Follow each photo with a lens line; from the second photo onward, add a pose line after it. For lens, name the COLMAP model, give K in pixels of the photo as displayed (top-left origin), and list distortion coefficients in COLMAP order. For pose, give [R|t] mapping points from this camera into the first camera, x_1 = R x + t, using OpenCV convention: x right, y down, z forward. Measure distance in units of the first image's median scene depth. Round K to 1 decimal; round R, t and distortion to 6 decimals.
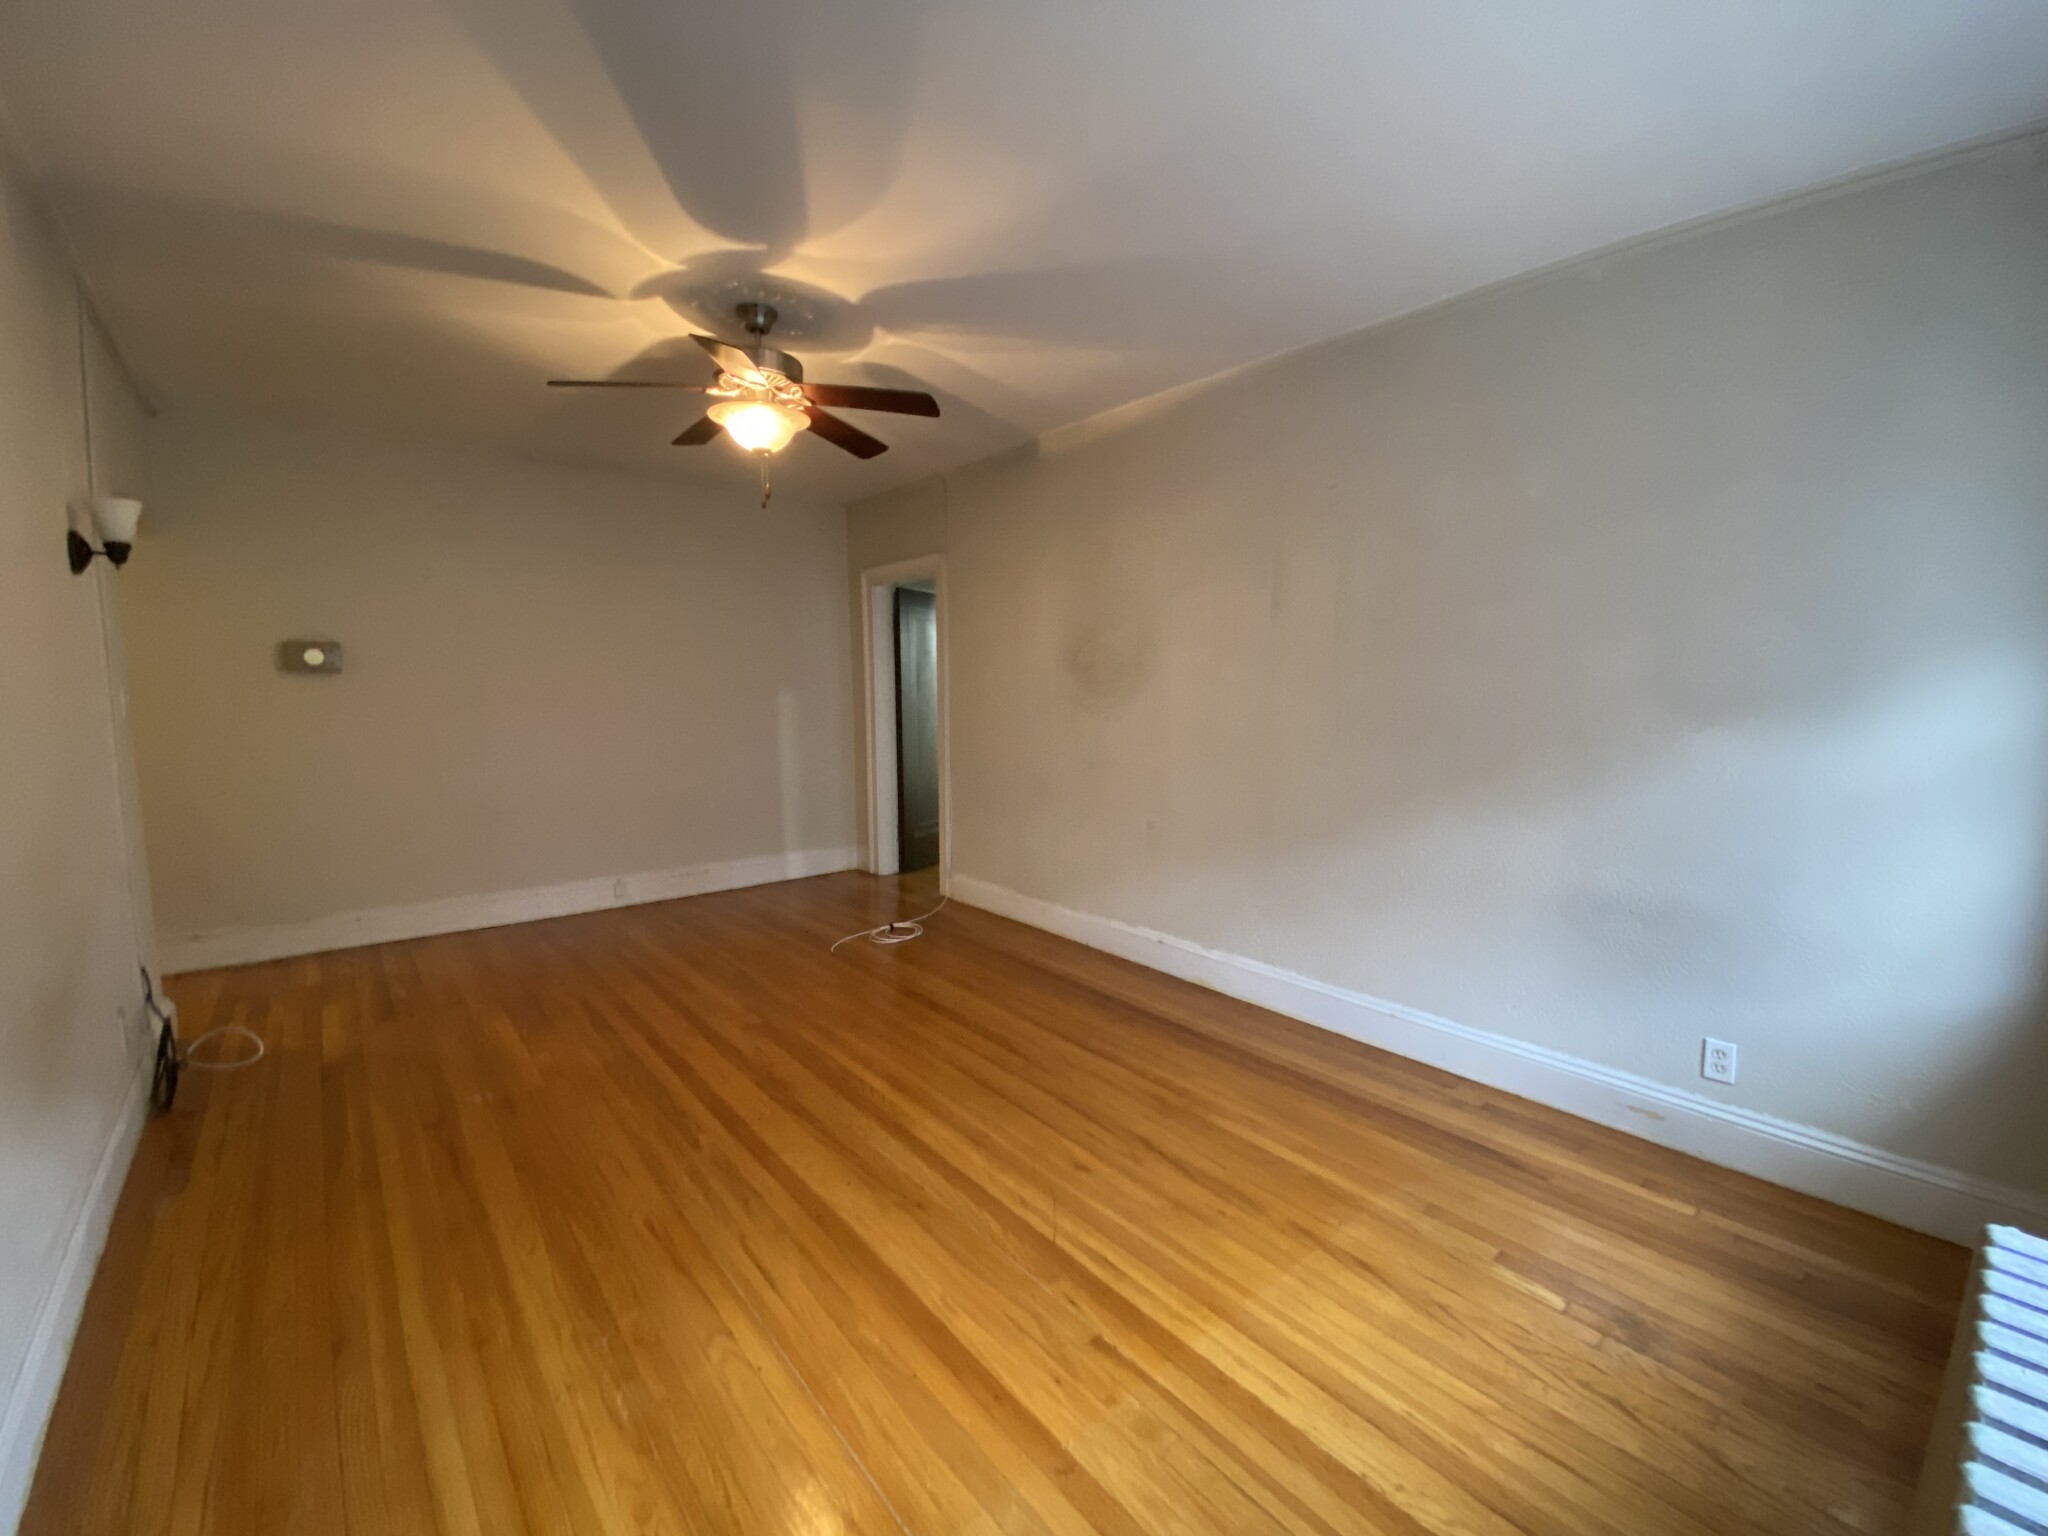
lens RADIAL K [[824.0, 0, 1024.0], [0, 824.0, 768.0], [0, 0, 1]] dist [0.029892, -0.020499]
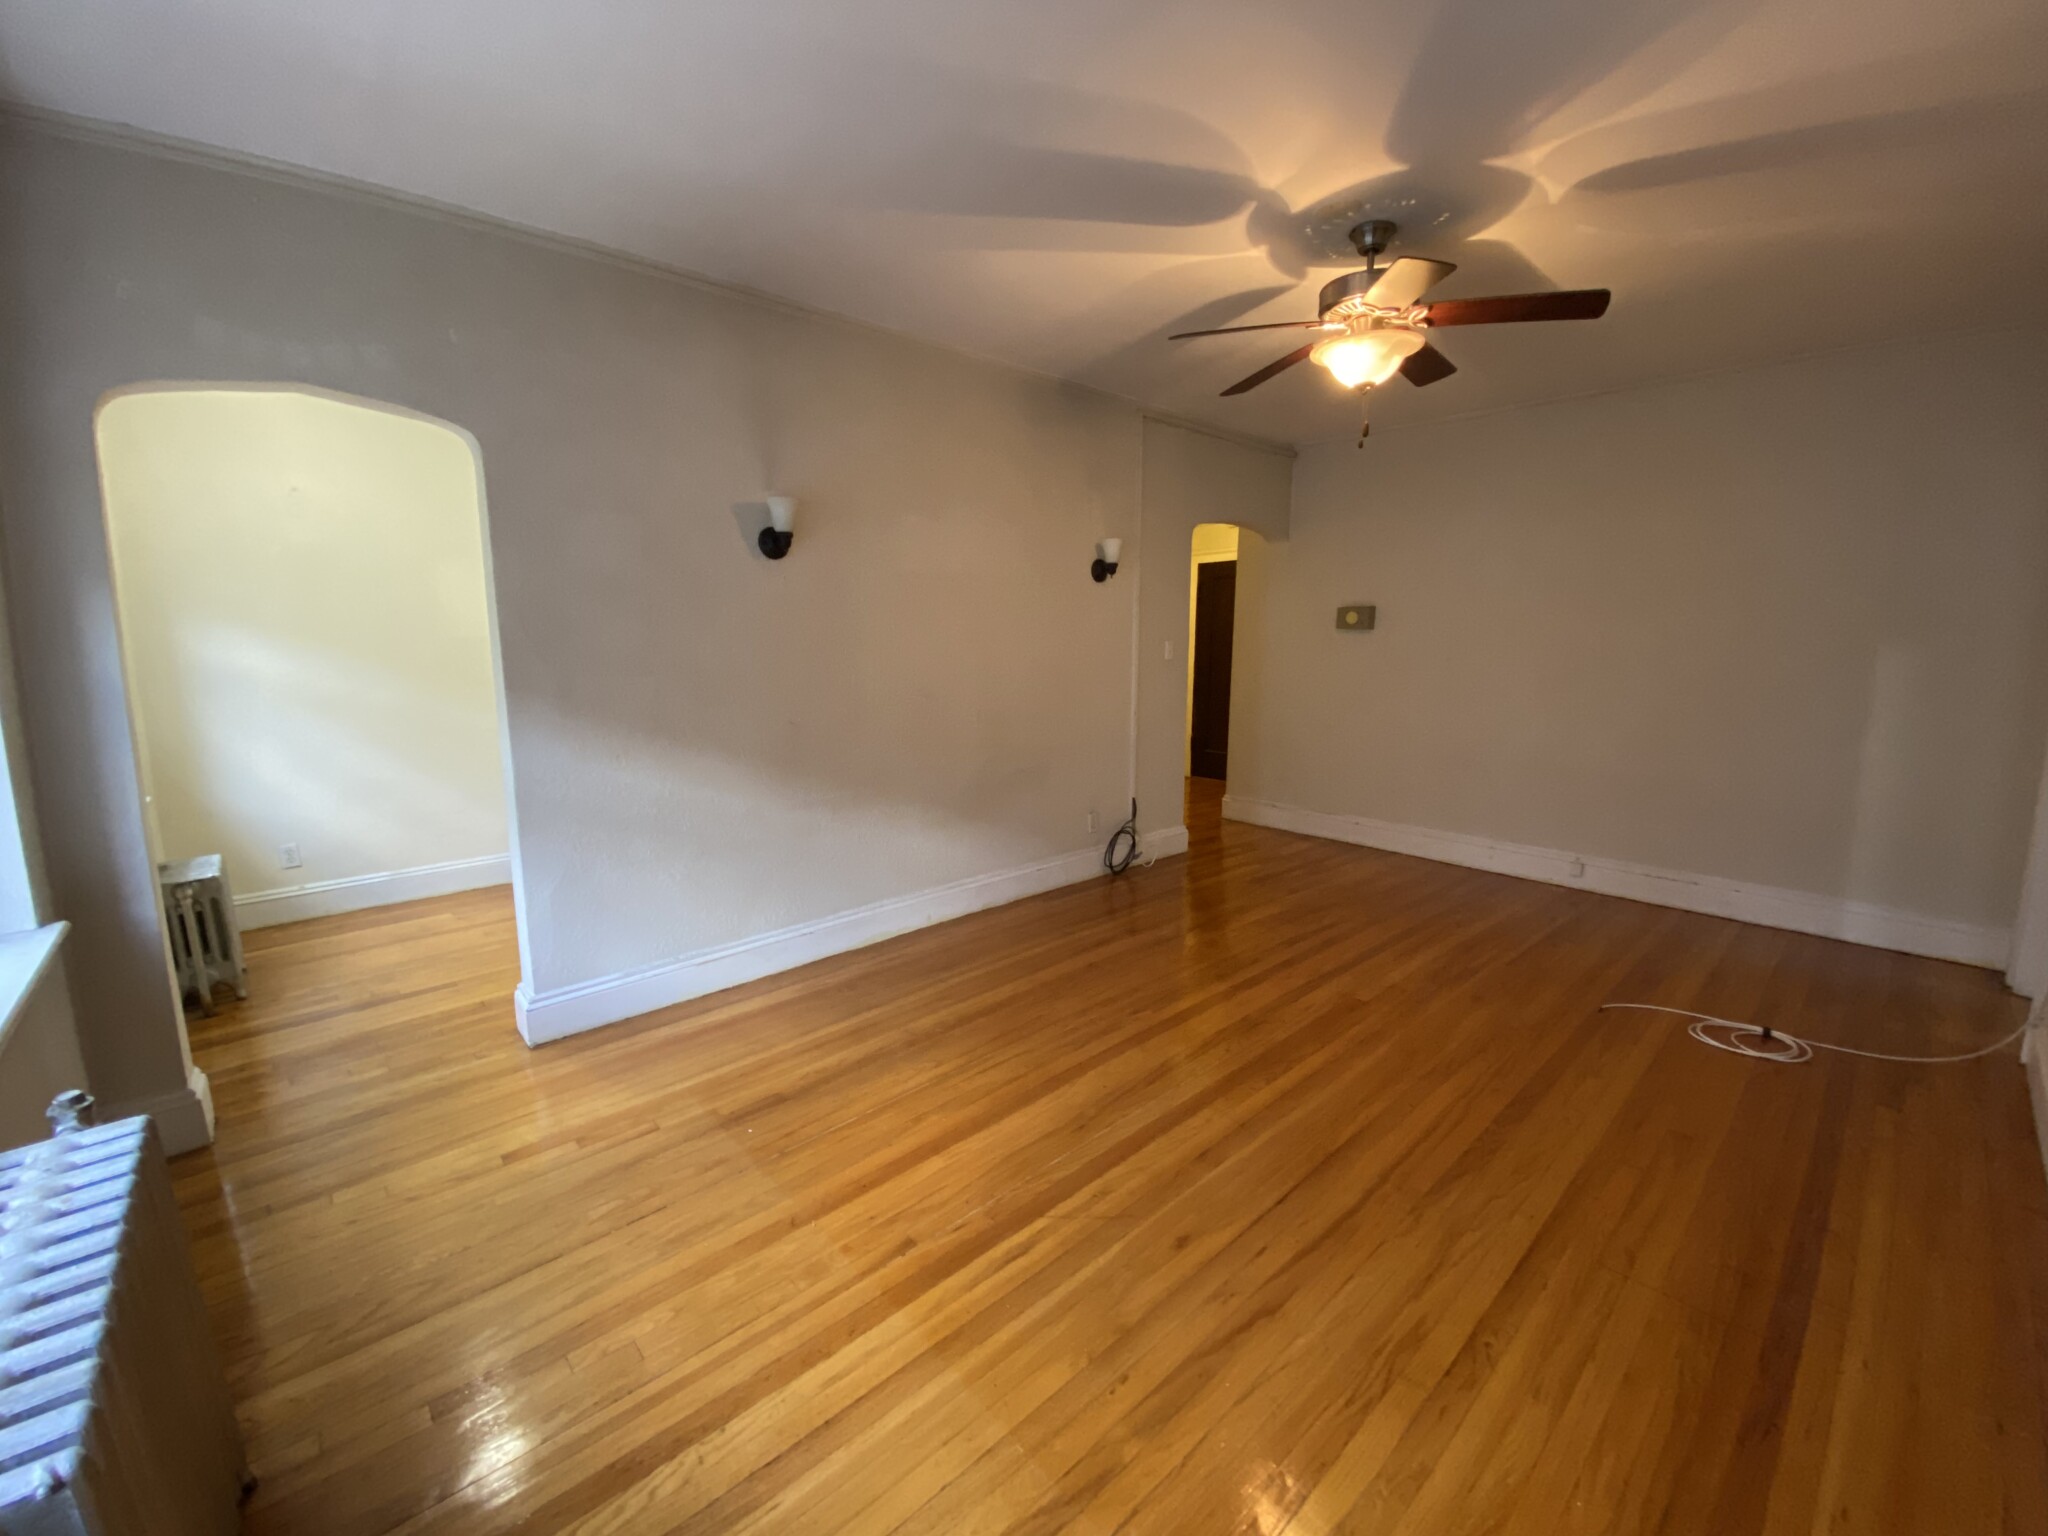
lens RADIAL K [[826.1, 0, 1015.3], [0, 826.1, 760.1], [0, 0, 1]] dist [0.024153, -0.021132]
pose [[0.038576, 0.150049, -0.987926, 0.852660], [-0.103370, 0.983957, 0.145410, -0.088200], [0.993895, 0.096512, 0.053467, 0.802433]]
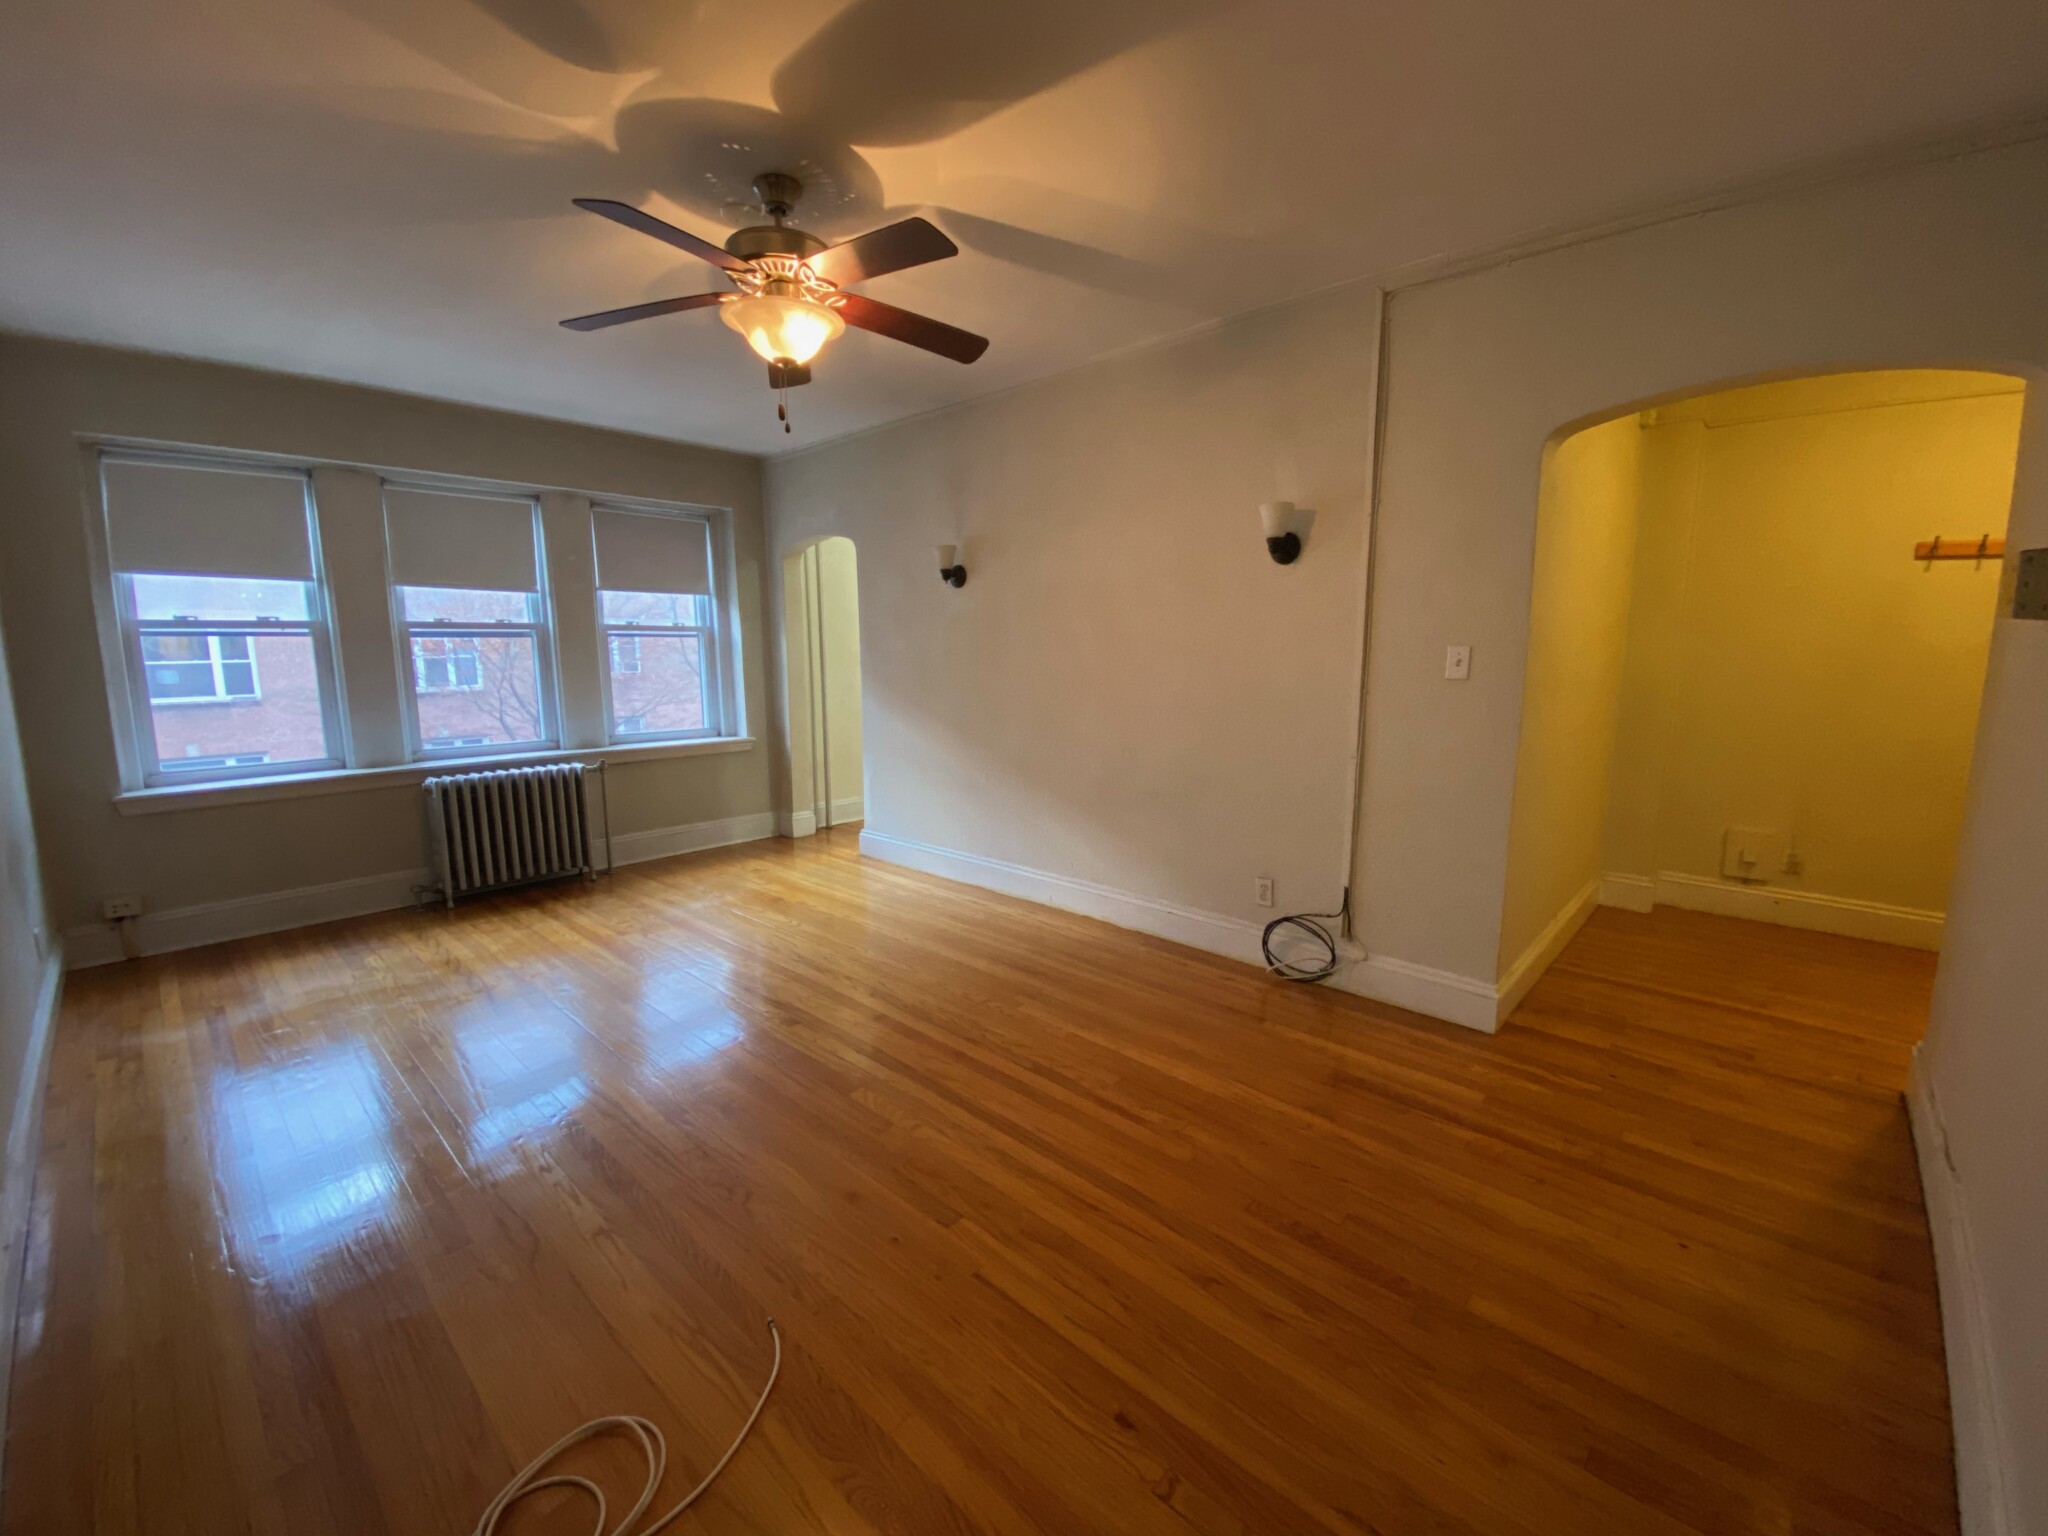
lens RADIAL K [[826.1, 0, 1015.3], [0, 826.1, 760.1], [0, 0, 1]] dist [0.024153, -0.021132]
pose [[-0.993734, 0.023443, -0.109286, -0.590496], [-0.004002, 0.969666, 0.244400, -0.266030], [0.111701, 0.243306, -0.963496, 2.539913]]
